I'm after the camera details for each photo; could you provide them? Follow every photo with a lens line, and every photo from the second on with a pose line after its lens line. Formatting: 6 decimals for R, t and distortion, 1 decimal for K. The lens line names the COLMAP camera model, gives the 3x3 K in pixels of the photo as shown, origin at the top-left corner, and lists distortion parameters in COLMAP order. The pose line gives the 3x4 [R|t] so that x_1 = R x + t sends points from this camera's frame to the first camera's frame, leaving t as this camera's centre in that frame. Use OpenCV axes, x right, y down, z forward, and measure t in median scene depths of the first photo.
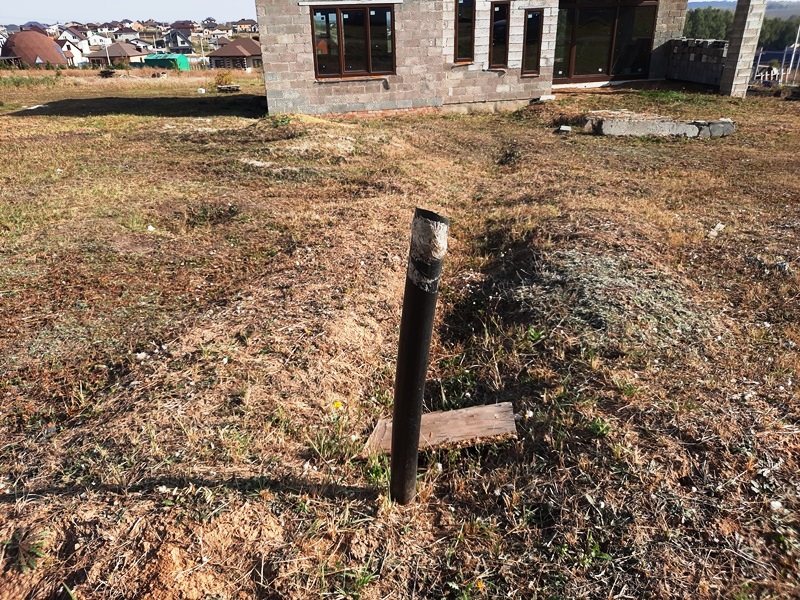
lens RADIAL K [[583.4, 0, 397.4], [0, 583.4, 304.9], [0, 0, 1]] dist [0.014922, -0.003868]
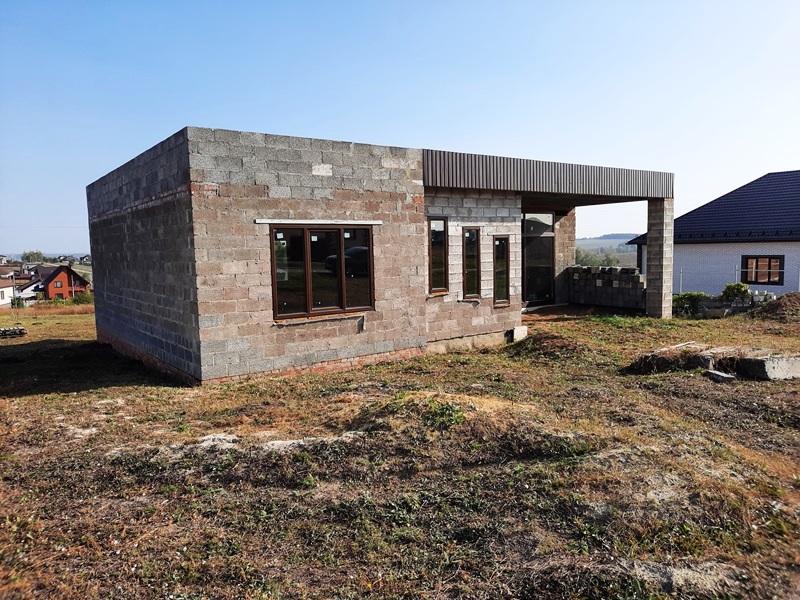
lens RADIAL K [[583.4, 0, 397.4], [0, 583.4, 304.9], [0, 0, 1]] dist [0.014922, -0.003868]
pose [[0.912984, -0.031674, 0.406764, -0.267264], [0.175152, 0.930864, -0.320646, -0.152786], [-0.368486, 0.363990, 0.855412, 0.342210]]
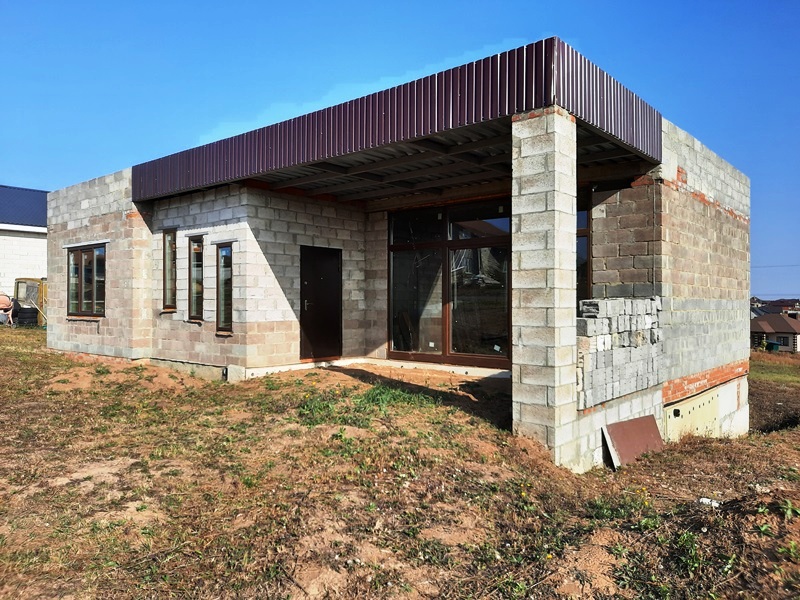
lens RADIAL K [[594.7, 0, 397.2], [0, 594.7, 299.8], [0, 0, 1]] dist [0.014561, -0.004892]
pose [[0.609388, 0.027842, -0.792383, 0.908159], [-0.367468, 0.895487, -0.251139, -0.342379], [0.702577, 0.444216, 0.555930, 0.777687]]
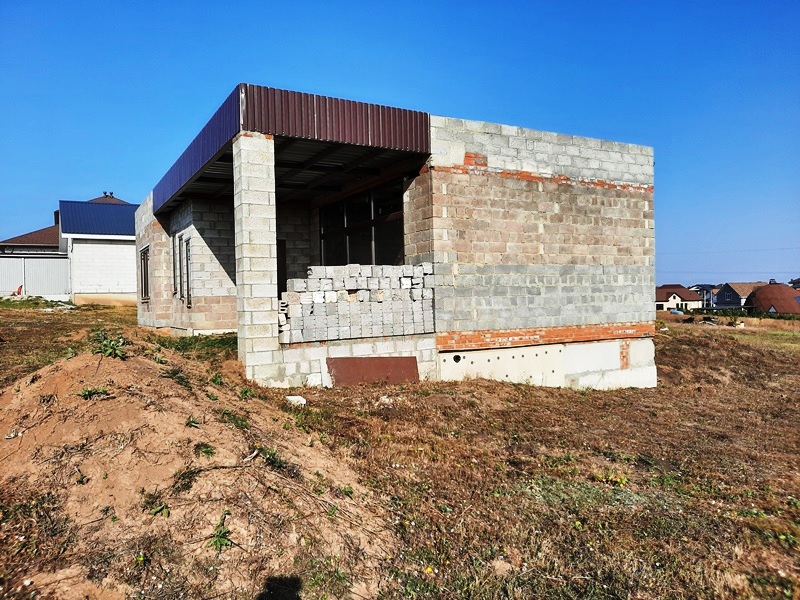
lens RADIAL K [[583.4, 0, 397.4], [0, 583.4, 304.9], [0, 0, 1]] dist [0.014922, -0.003868]
pose [[0.314413, 0.031991, -0.948747, 1.241091], [-0.402781, 0.909504, -0.102814, -0.446638], [0.859600, 0.414463, 0.298845, 1.044947]]
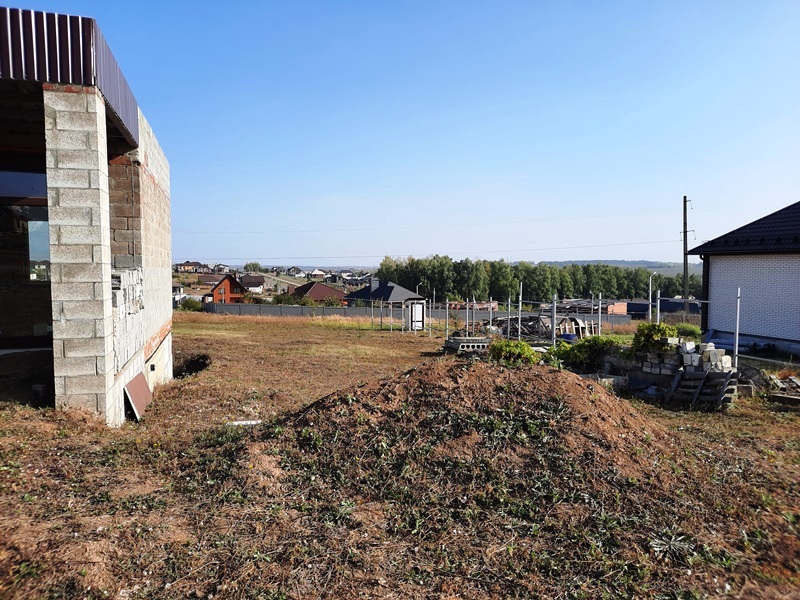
lens RADIAL K [[586.2, 0, 400.0], [0, 586.2, 300.0], [0, 0, 1]] dist [0.015770, 0.001151]
pose [[0.994438, 0.021995, 0.103002, 0.824080], [0.019552, 0.922403, -0.385734, -0.299230], [-0.103493, 0.385603, 0.916842, 0.675398]]
